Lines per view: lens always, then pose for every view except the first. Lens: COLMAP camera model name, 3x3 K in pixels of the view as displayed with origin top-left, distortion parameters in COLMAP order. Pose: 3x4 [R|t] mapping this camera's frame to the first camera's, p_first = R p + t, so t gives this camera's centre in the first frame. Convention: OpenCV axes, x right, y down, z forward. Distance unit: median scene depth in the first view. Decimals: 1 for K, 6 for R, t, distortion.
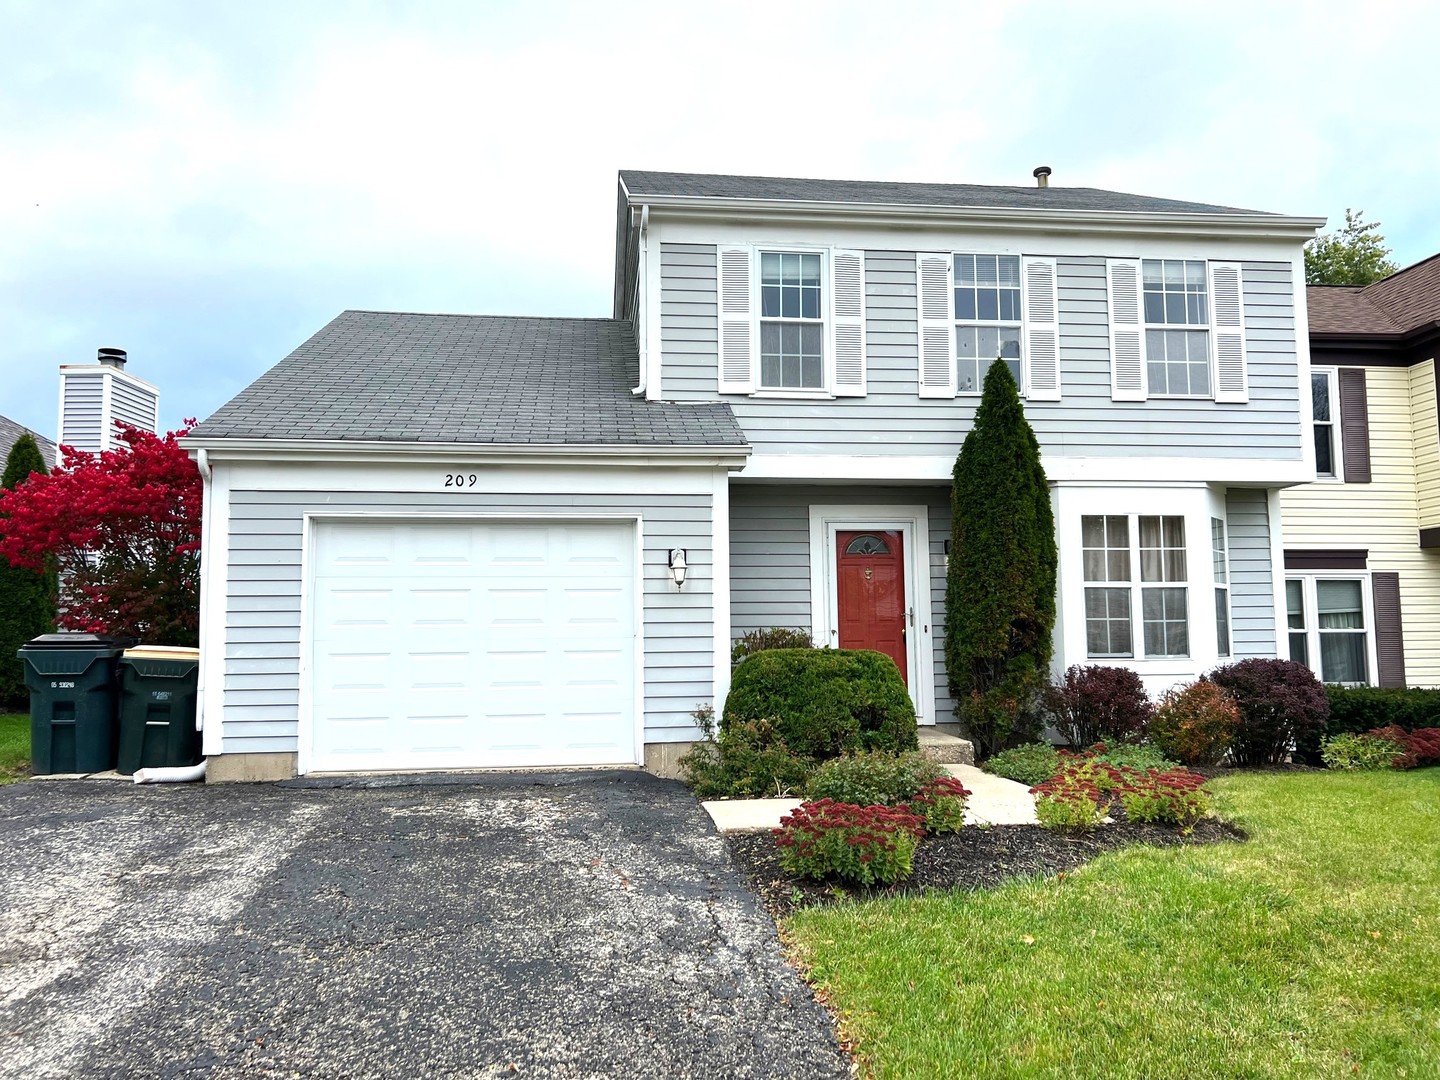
lens RADIAL K [[944.3, 0, 720.0], [0, 944.3, 540.0], [0, 0, 1]] dist [0.001093, -0.002587]
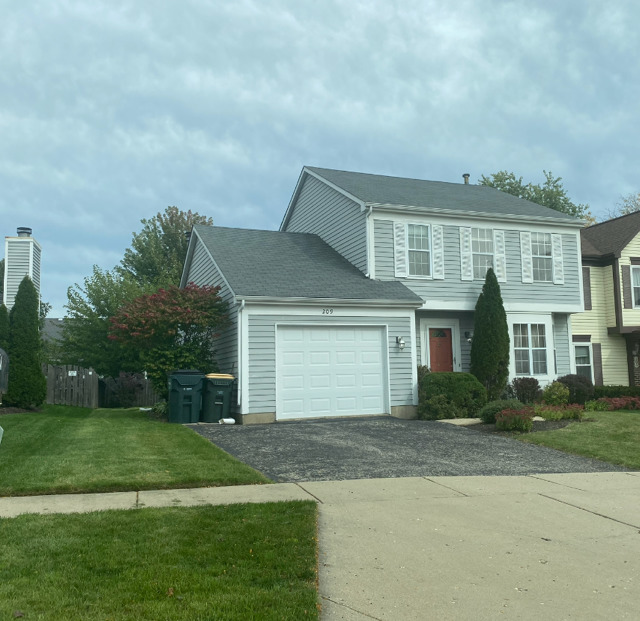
lens RADIAL K [[571.9, 0, 320.0], [0, 571.9, 310.5], [0, 0, 1]] dist [-0.001383, 0.003466]
pose [[0.969763, 0.013302, 0.243688, -0.586091], [-0.010051, 0.999843, -0.014580, -0.035076], [-0.243843, 0.011689, 0.969744, -0.501290]]
